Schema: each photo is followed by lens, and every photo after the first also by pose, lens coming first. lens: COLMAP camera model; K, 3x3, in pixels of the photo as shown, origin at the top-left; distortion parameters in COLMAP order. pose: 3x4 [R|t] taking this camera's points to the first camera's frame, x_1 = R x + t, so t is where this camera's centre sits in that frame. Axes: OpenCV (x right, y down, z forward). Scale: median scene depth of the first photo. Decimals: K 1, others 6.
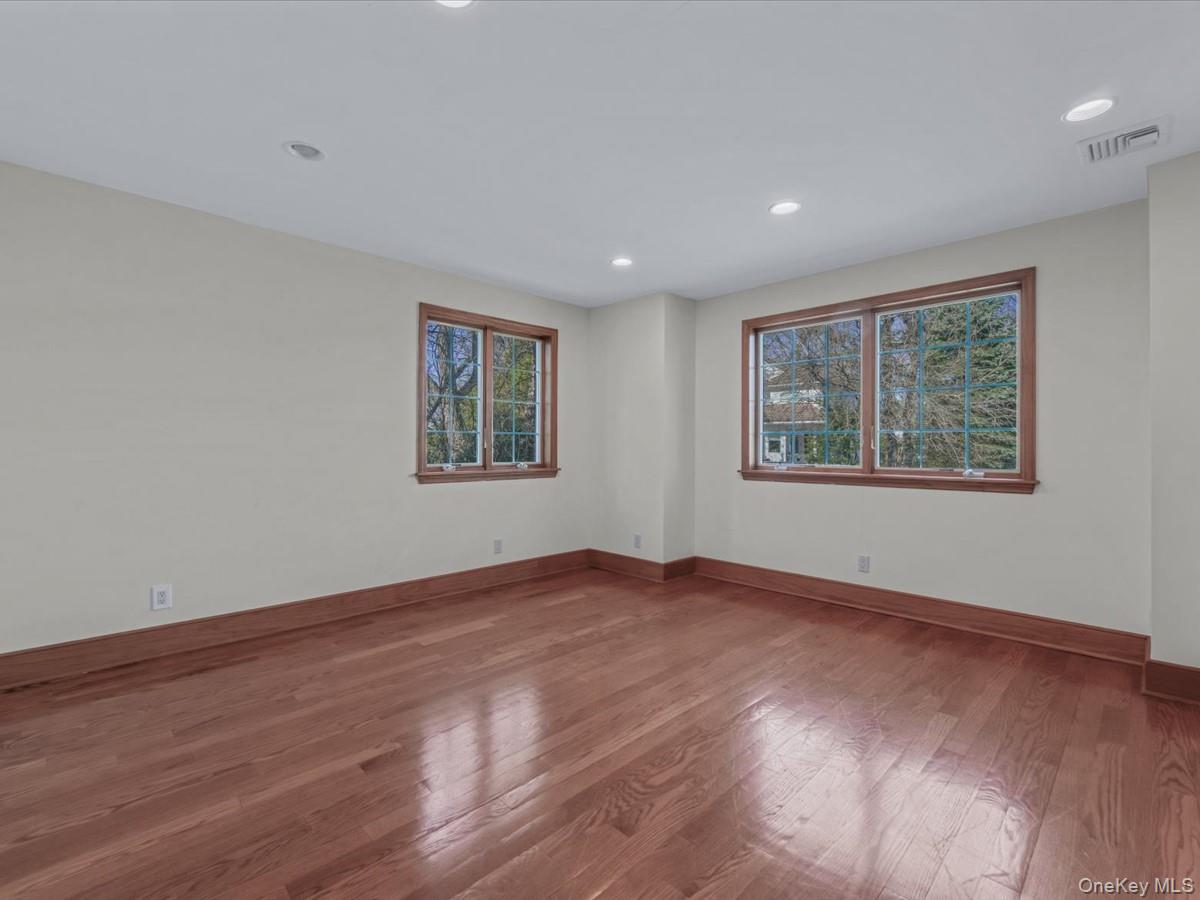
lens RADIAL K [[570.1, 0, 602.0], [0, 570.1, 449.3], [0, 0, 1]] dist [0.004130, 0.001776]
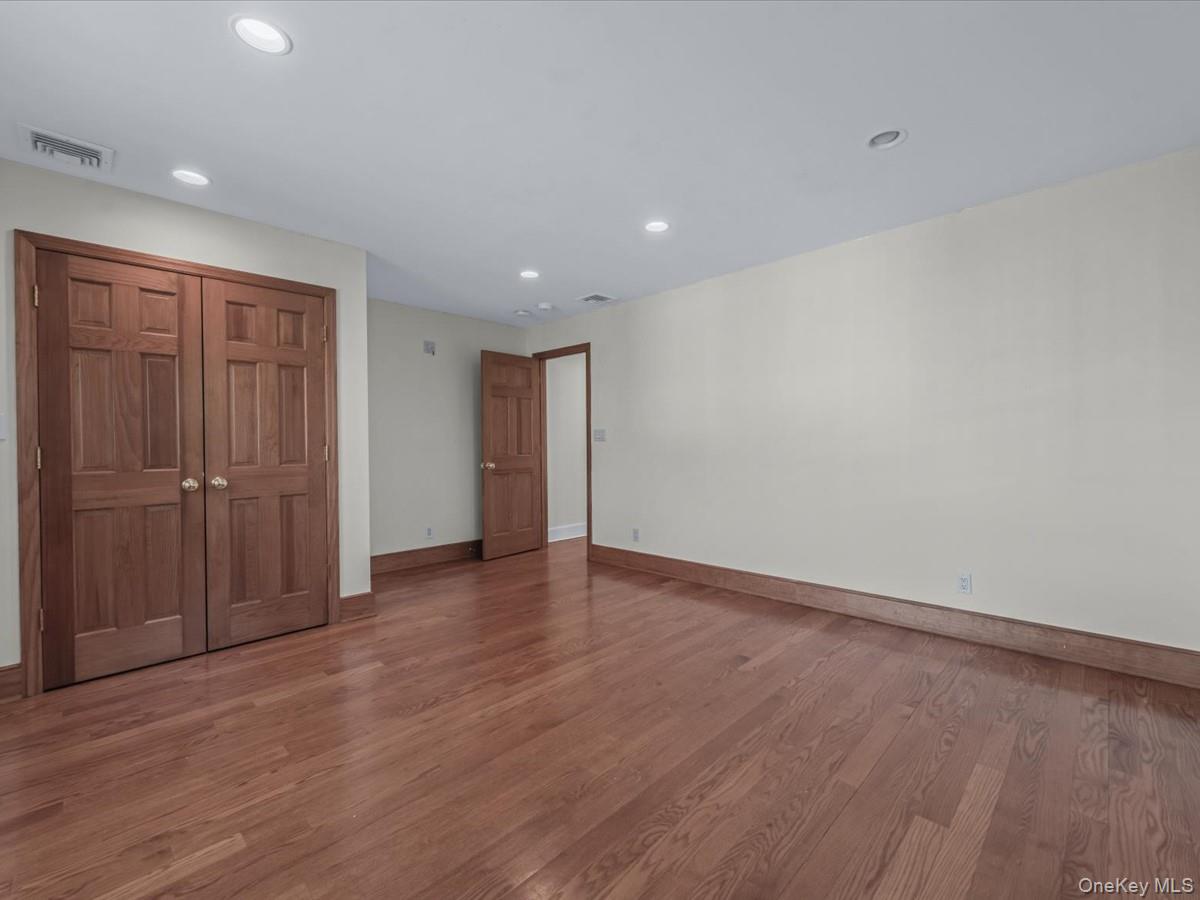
lens RADIAL K [[517.8, 0, 597.5], [0, 517.8, 451.0], [0, 0, 1]] dist [-0.000122, -0.000016]
pose [[-0.999956, 0.008069, -0.004709, -0.018476], [0.008033, 0.999940, 0.007481, 0.000148], [0.004769, 0.007442, -0.999961, 1.769213]]
